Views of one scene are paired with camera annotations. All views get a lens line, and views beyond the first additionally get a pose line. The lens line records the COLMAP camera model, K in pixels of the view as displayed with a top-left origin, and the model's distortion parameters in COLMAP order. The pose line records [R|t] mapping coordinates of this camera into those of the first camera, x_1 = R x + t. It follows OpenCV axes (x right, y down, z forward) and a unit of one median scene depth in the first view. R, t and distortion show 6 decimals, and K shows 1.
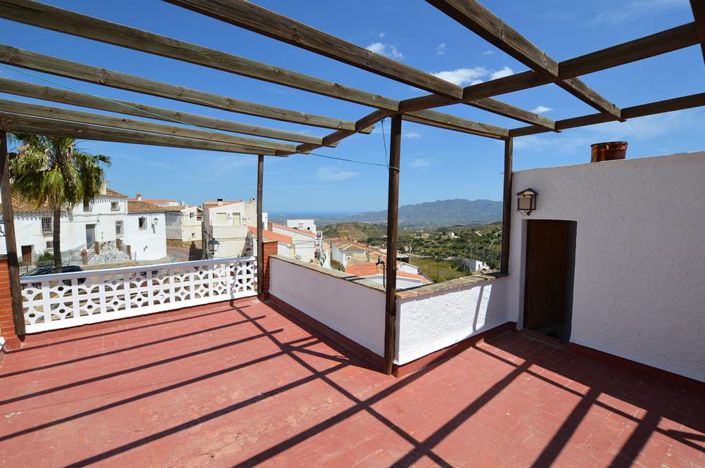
lens RADIAL K [[323.5, 0, 343.4], [0, 323.5, 237.5], [0, 0, 1]] dist [-0.029955, 0.006454]
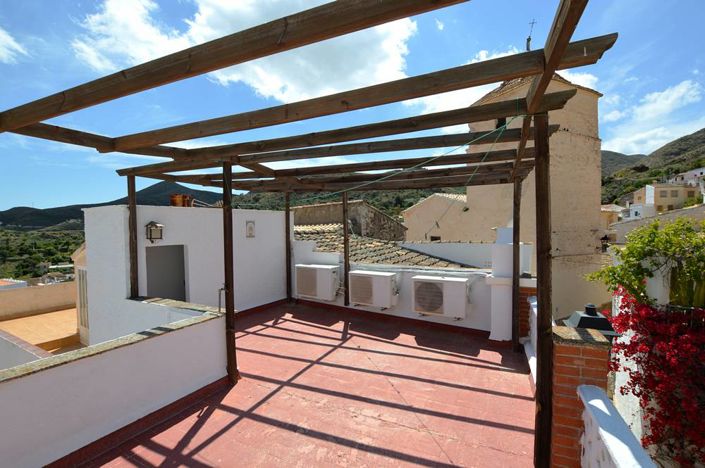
lens RADIAL K [[323.5, 0, 343.4], [0, 323.5, 237.5], [0, 0, 1]] dist [-0.029955, 0.006454]
pose [[-0.443220, -0.021219, 0.896162, -1.083190], [0.095299, 0.992939, 0.070643, -0.138415], [-0.891333, 0.116714, -0.438068, 1.137687]]
